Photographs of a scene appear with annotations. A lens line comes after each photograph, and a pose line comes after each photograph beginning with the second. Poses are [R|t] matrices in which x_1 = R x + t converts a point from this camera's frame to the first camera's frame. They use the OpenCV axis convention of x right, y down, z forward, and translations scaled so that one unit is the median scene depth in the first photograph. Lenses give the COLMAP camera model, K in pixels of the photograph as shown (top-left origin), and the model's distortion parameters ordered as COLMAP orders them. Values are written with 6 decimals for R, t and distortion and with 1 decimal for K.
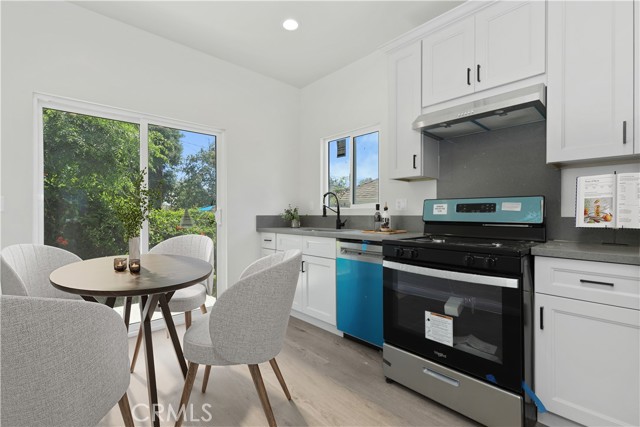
lens RADIAL K [[293.5, 0, 315.1], [0, 293.5, 213.8], [0, 0, 1]] dist [0.014531, -0.001615]
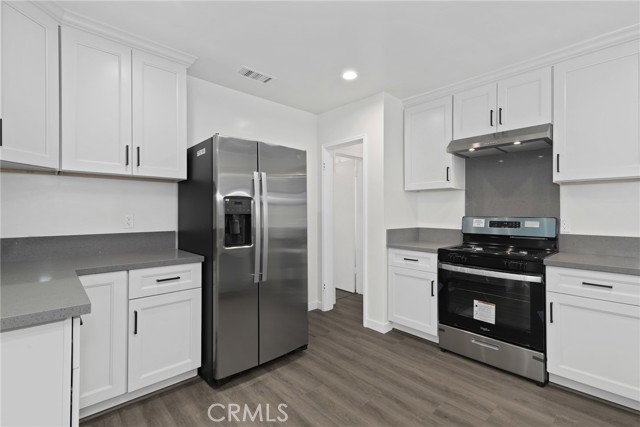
lens RADIAL K [[293.5, 0, 319.7], [0, 293.5, 209.7], [0, 0, 1]] dist [0.014531, -0.001615]
pose [[0.999963, 0.002845, 0.008100, -0.302604], [-0.002619, 0.999611, -0.027764, -0.046704], [-0.008176, 0.027742, 0.999582, -0.333665]]
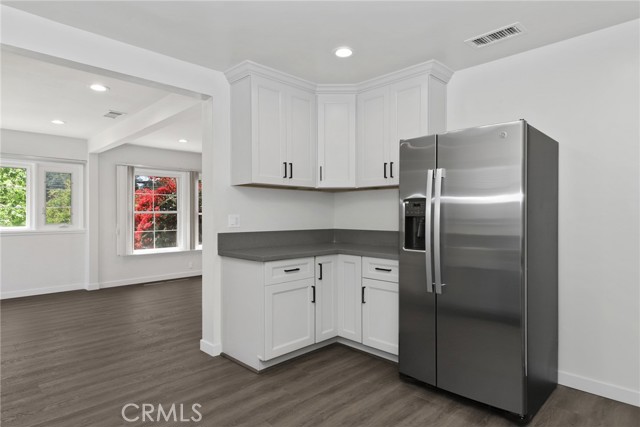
lens RADIAL K [[358.8, 0, 320.9], [0, 358.8, 209.3], [0, 0, 1]] dist [0.004418, 0.000609]
pose [[0.066829, -0.011816, -0.997694, 0.625032], [-0.022207, 0.999665, -0.013327, -0.059670], [0.997517, 0.023047, 0.066544, 0.294262]]
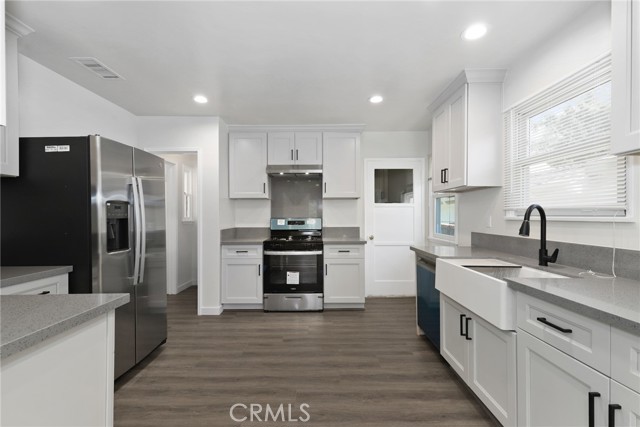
lens RADIAL K [[293.5, 0, 319.1], [0, 293.5, 214.3], [0, 0, 1]] dist [0.014531, -0.001615]
pose [[0.663276, -0.000173, 0.748375, -0.887180], [0.017015, 0.999745, -0.014849, -0.046504], [-0.748181, 0.022583, 0.663110, -0.507739]]
